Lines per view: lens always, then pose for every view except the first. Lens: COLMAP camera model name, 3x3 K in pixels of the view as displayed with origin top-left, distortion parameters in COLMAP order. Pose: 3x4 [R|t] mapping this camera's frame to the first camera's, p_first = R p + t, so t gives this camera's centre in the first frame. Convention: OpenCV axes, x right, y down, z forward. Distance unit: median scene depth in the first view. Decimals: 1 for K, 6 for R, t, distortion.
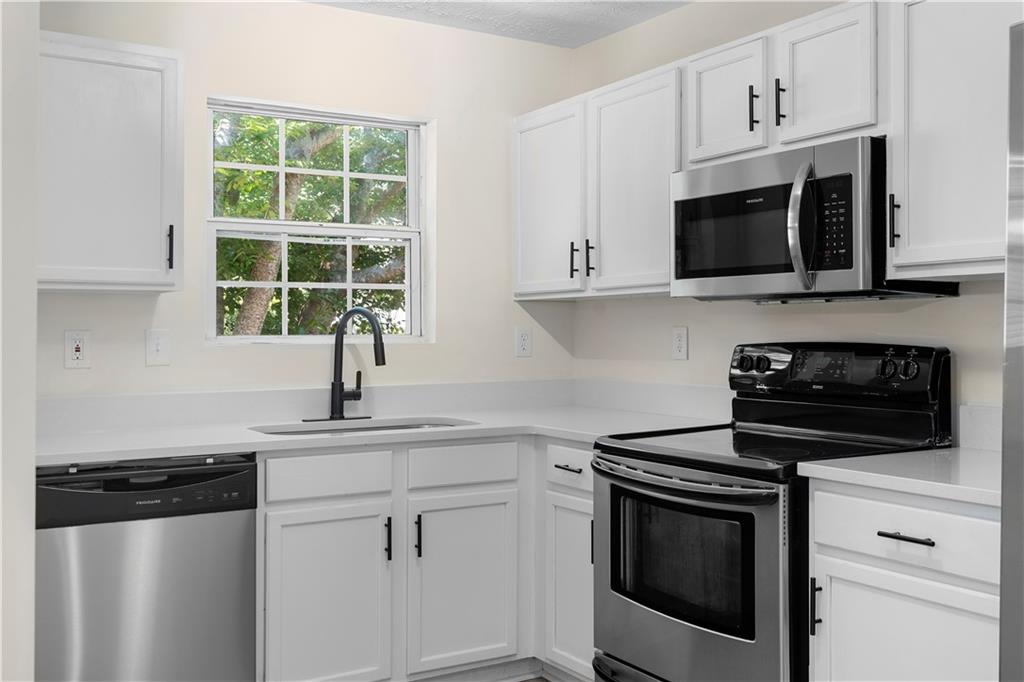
lens RADIAL K [[976.5, 0, 540.9], [0, 976.5, 326.9], [0, 0, 1]] dist [0.021642, 0.000000]
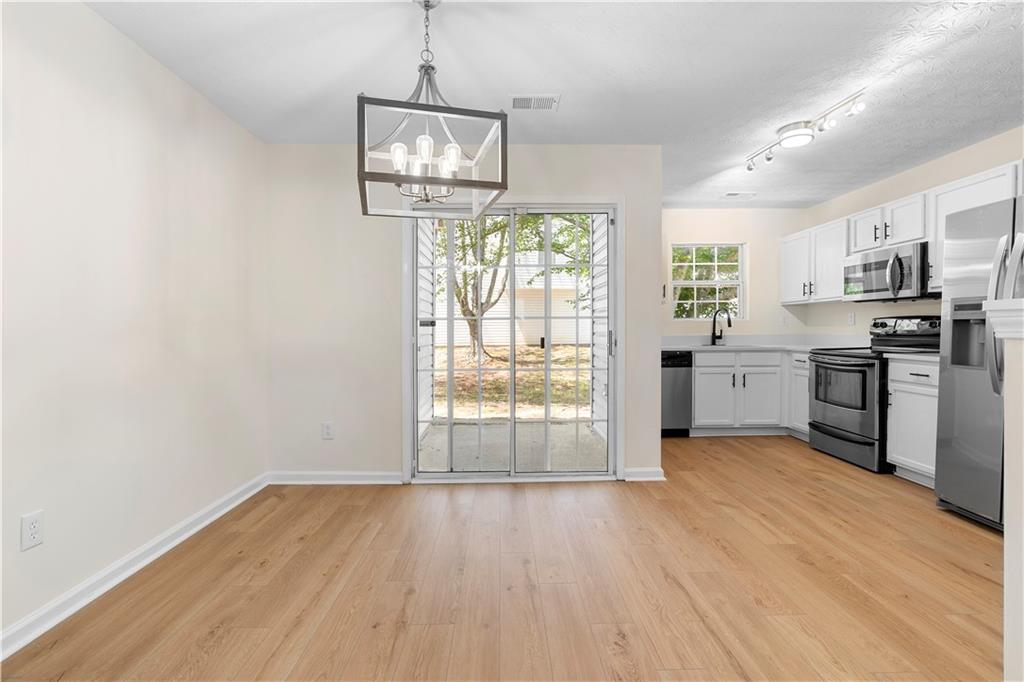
lens RADIAL K [[462.2, 0, 519.5], [0, 462.2, 336.2], [0, 0, 1]] dist [-0.008516, 0.001683]
pose [[0.851933, 0.006306, -0.523613, 0.034688], [0.006434, 0.999726, 0.022510, 0.034700], [0.523612, -0.022546, 0.851659, -0.632105]]
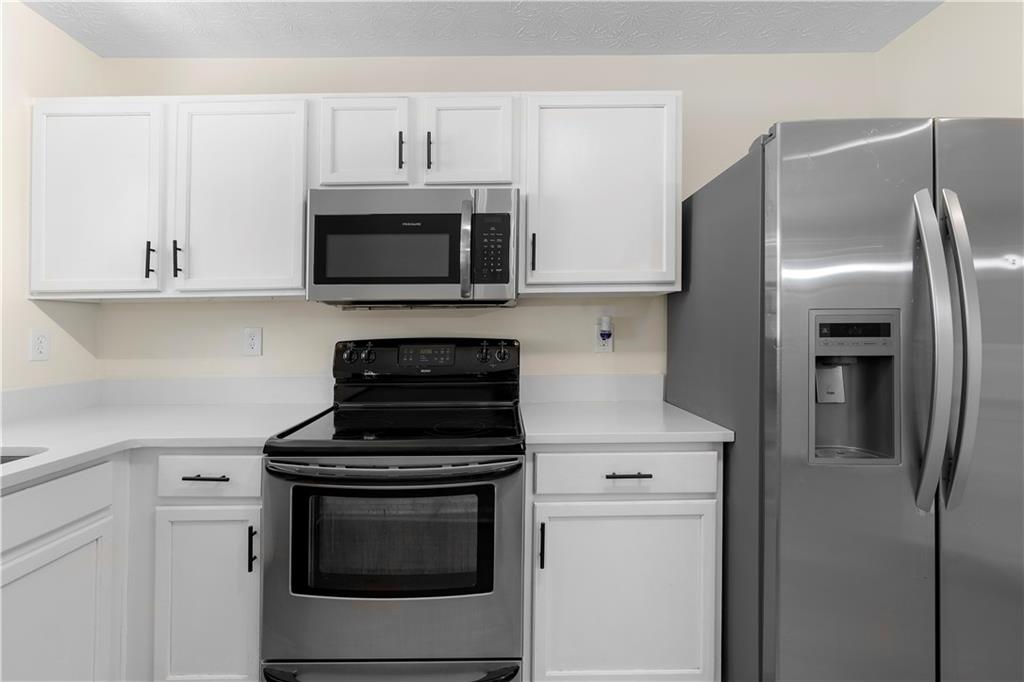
lens RADIAL K [[462.2, 0, 482.8], [0, 462.2, 324.0], [0, 0, 1]] dist [-0.008516, 0.001683]
pose [[0.552797, 0.006962, 0.833287, -0.197778], [0.005090, 0.999918, -0.011731, 0.004014], [-0.833300, 0.010726, 0.552716, 0.549661]]
